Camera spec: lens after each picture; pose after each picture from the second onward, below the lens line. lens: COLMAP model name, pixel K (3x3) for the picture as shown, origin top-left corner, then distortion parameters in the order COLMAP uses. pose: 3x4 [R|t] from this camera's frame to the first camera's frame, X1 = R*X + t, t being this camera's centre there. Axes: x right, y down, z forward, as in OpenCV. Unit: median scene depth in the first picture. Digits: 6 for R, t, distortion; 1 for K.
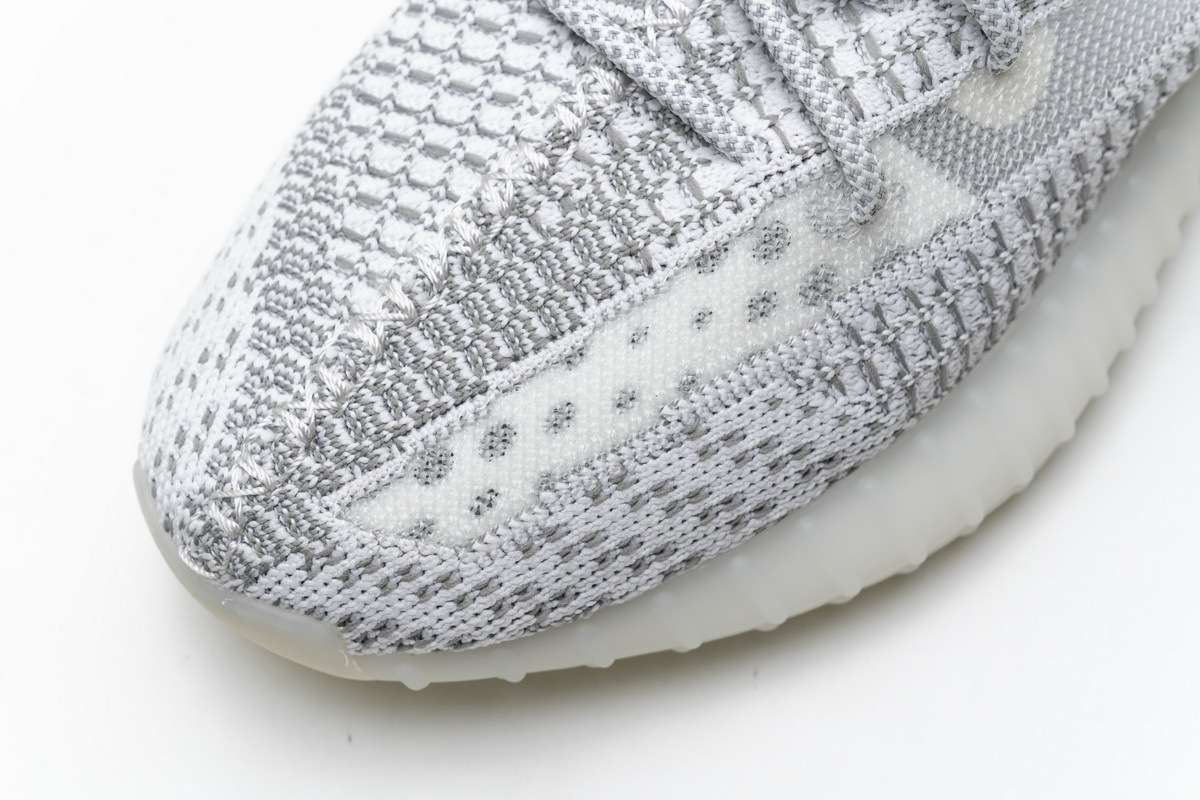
lens RADIAL K [[2333.6, 0, 600.0], [0, 2333.6, 400.0], [0, 0, 1]] dist [-0.007533, -0.151696]
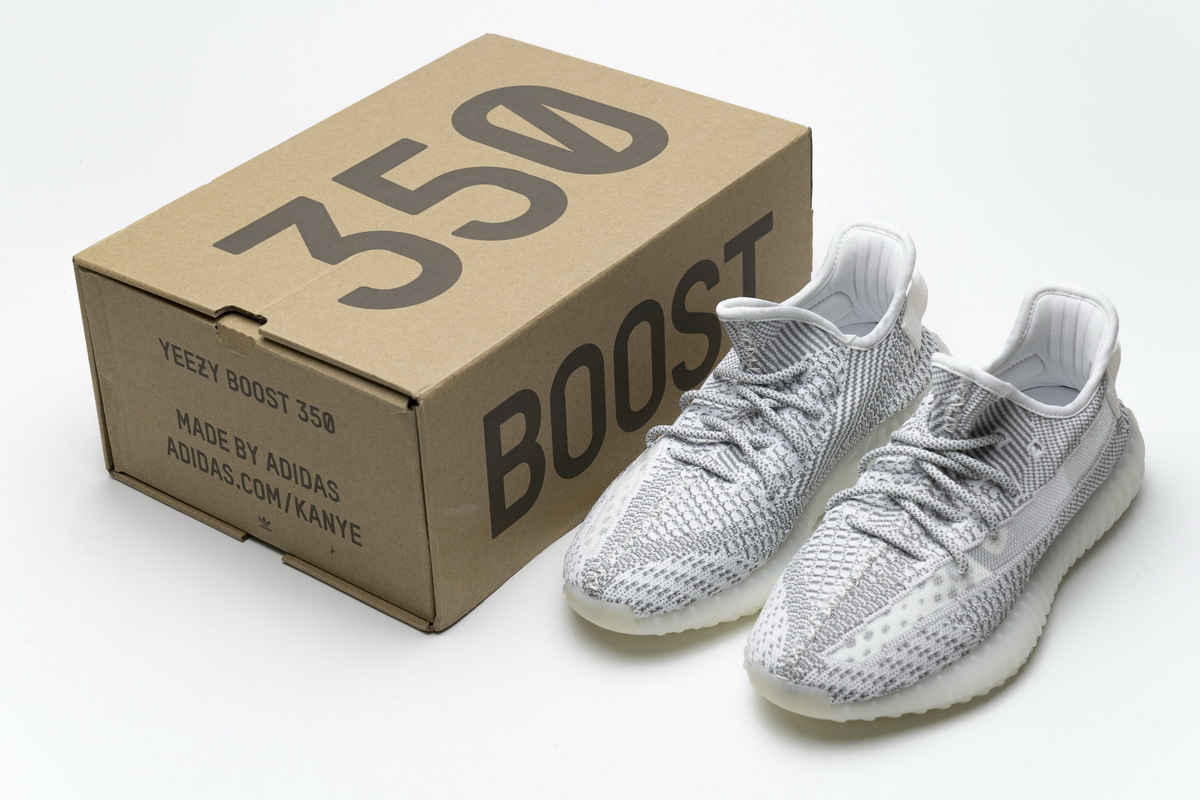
lens RADIAL K [[2333.6, 0, 600.0], [0, 2333.6, 400.0], [0, 0, 1]] dist [-0.007533, -0.151696]
pose [[0.993316, -0.026468, 0.112347, -0.800637], [0.078724, 0.867179, -0.491734, 1.352585], [-0.084410, 0.497292, 0.863467, -2.065928]]
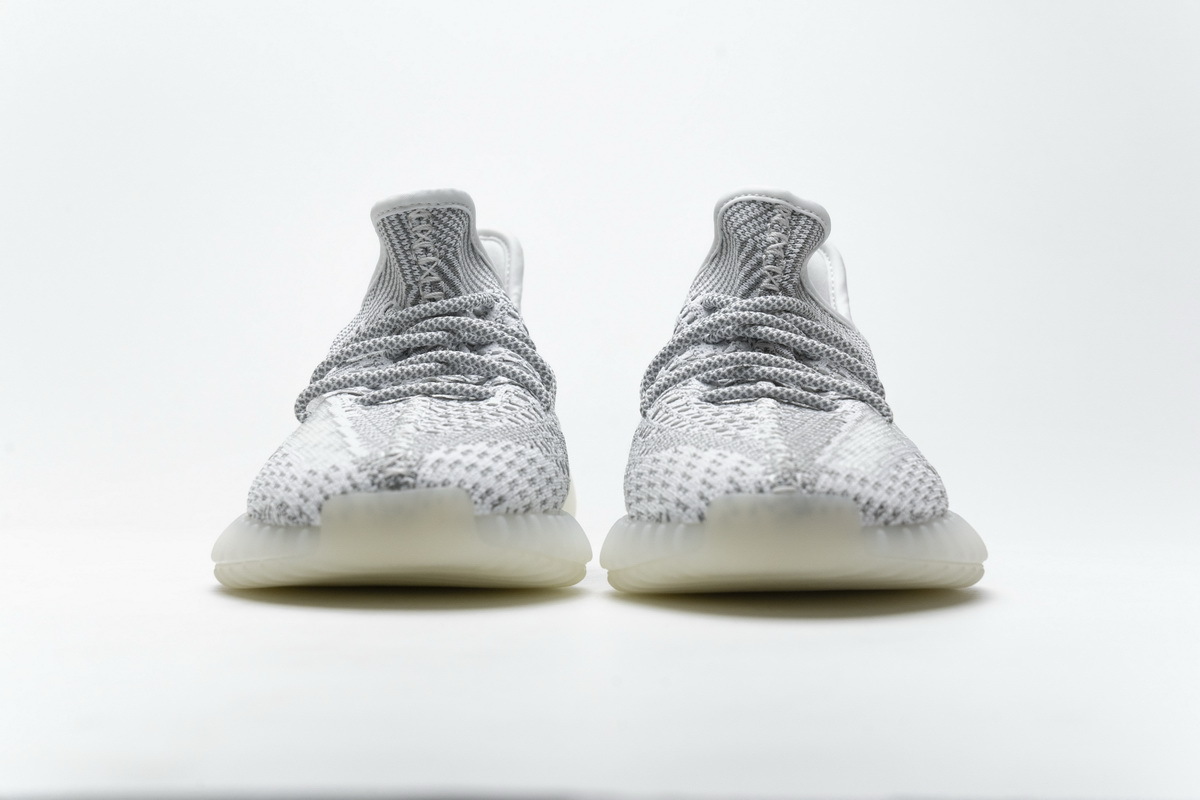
lens RADIAL K [[2333.6, 0, 600.0], [0, 2333.6, 400.0], [0, 0, 1]] dist [-0.007533, -0.151696]
pose [[0.729446, 0.077081, 0.679682, -1.674474], [0.579022, 0.459458, -0.673522, 1.306799], [-0.364201, 0.884849, 0.290518, 0.405258]]
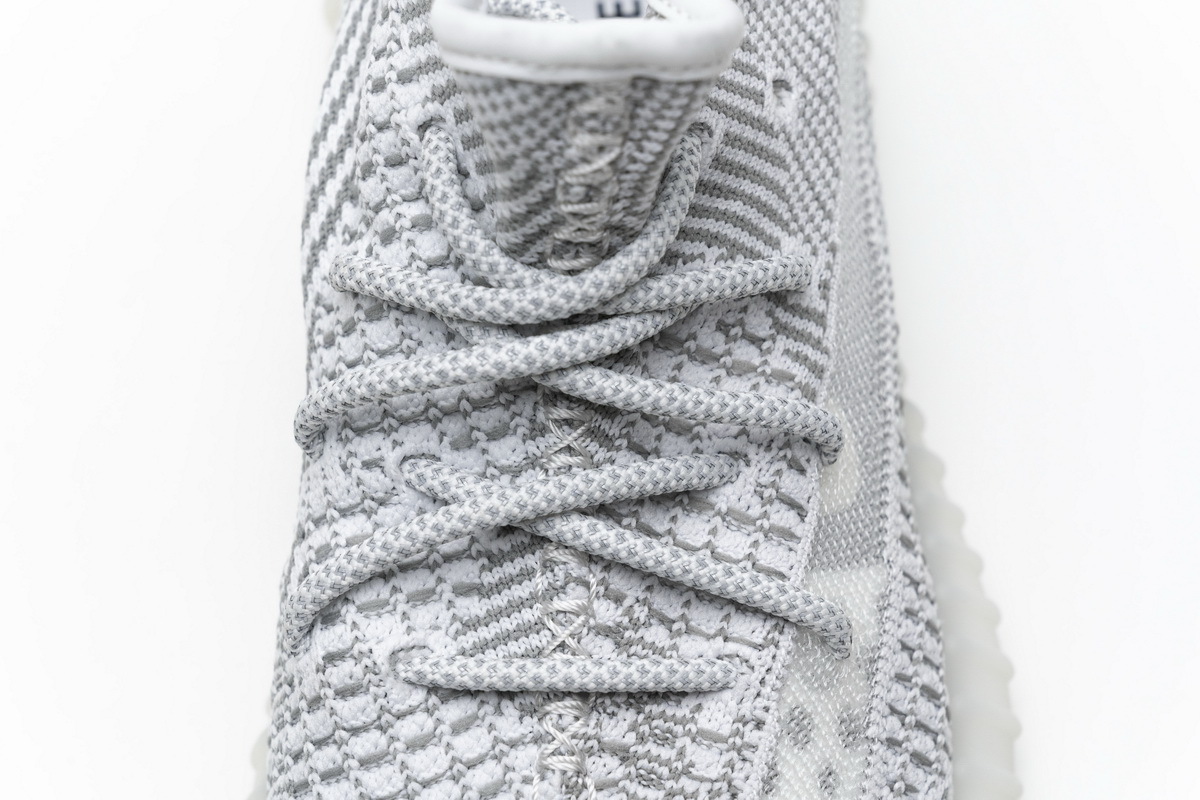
lens RADIAL K [[2333.6, 0, 600.0], [0, 2333.6, 400.0], [0, 0, 1]] dist [-0.007533, -0.151696]
pose [[0.700480, -0.600667, 0.385392, -0.294044], [0.614550, 0.782232, 0.102184, -0.335947], [-0.362844, 0.165265, 0.917078, 0.066651]]
